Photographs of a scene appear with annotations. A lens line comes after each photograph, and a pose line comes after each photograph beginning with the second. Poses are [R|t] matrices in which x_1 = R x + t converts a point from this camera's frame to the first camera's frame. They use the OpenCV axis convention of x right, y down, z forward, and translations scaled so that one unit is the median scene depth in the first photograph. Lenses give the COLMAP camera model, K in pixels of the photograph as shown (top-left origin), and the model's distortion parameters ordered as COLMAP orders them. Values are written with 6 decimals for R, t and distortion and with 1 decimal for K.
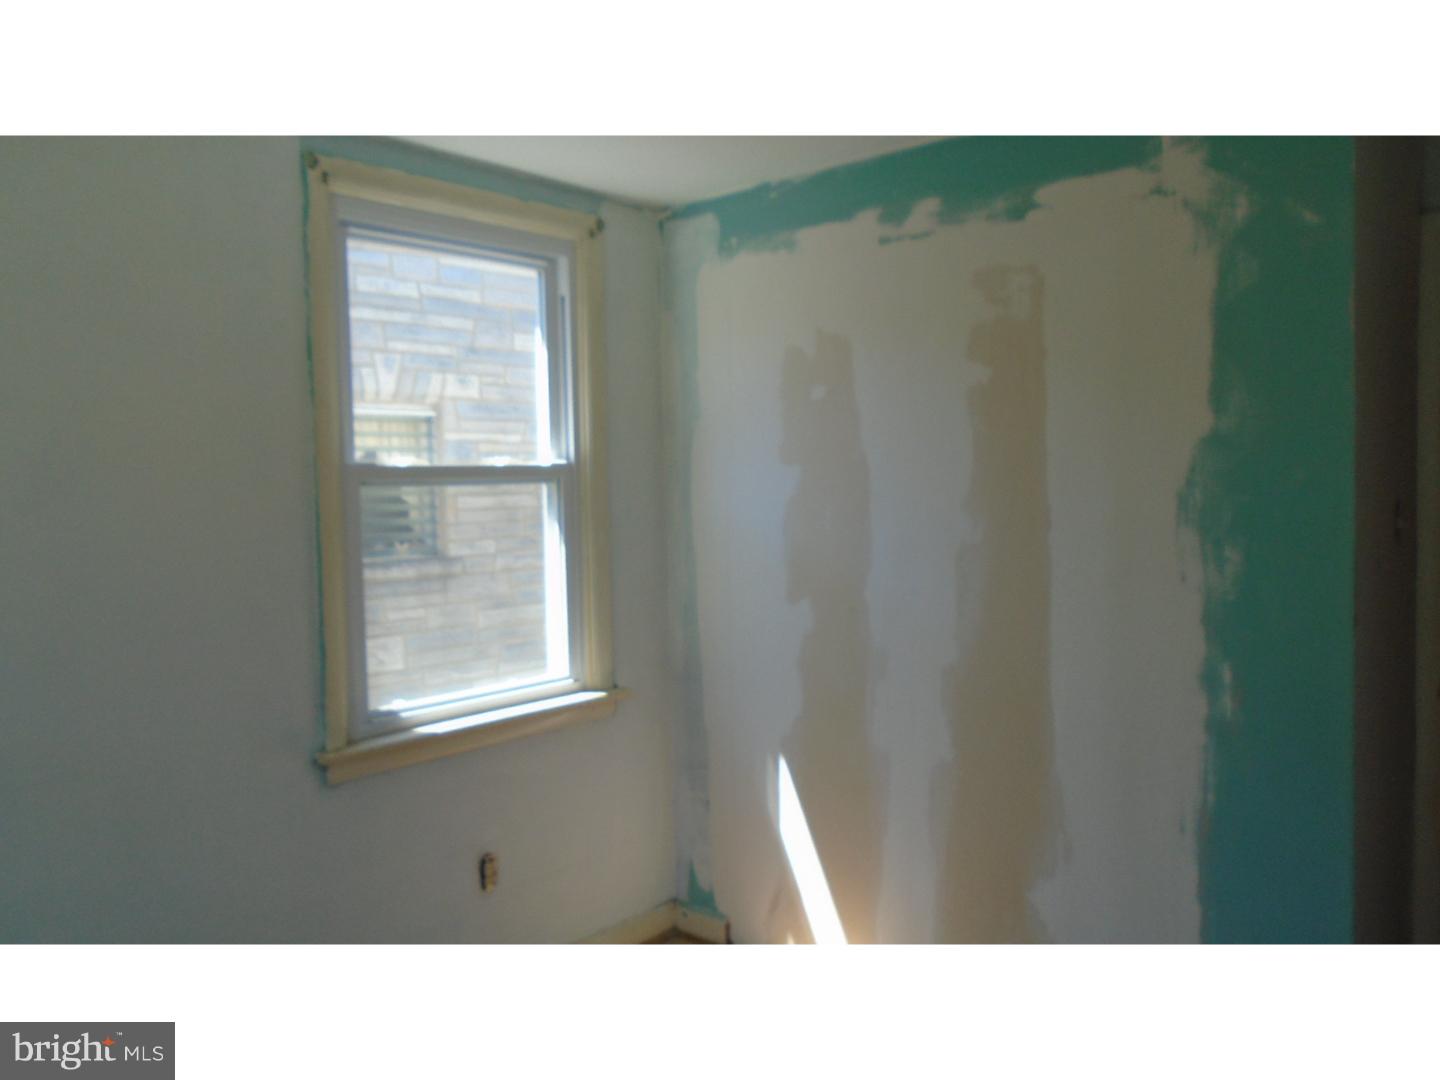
lens RADIAL K [[1112.2, 0, 720.6], [0, 1112.2, 530.0], [0, 0, 1]] dist [-0.010166, 0.005523]
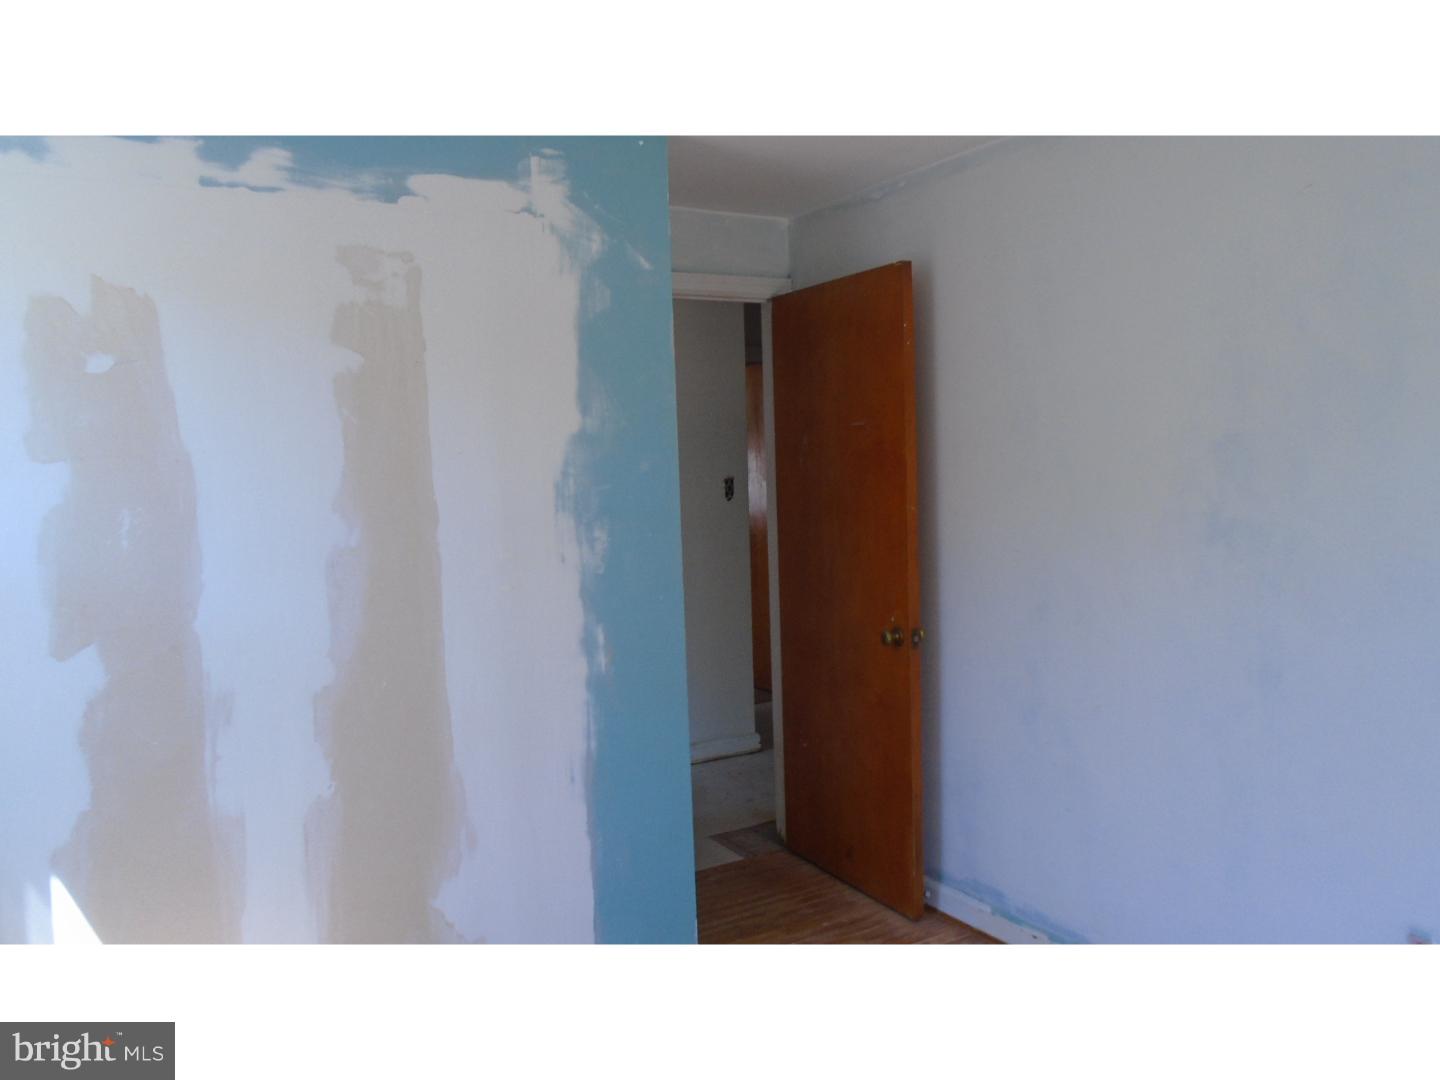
lens RADIAL K [[1112.2, 0, 720.6], [0, 1112.2, 530.0], [0, 0, 1]] dist [-0.010166, 0.005523]
pose [[0.314168, -0.055839, 0.947724, -0.609587], [0.067379, 0.997063, 0.036410, -0.016718], [-0.946973, 0.052418, 0.317008, 0.488346]]
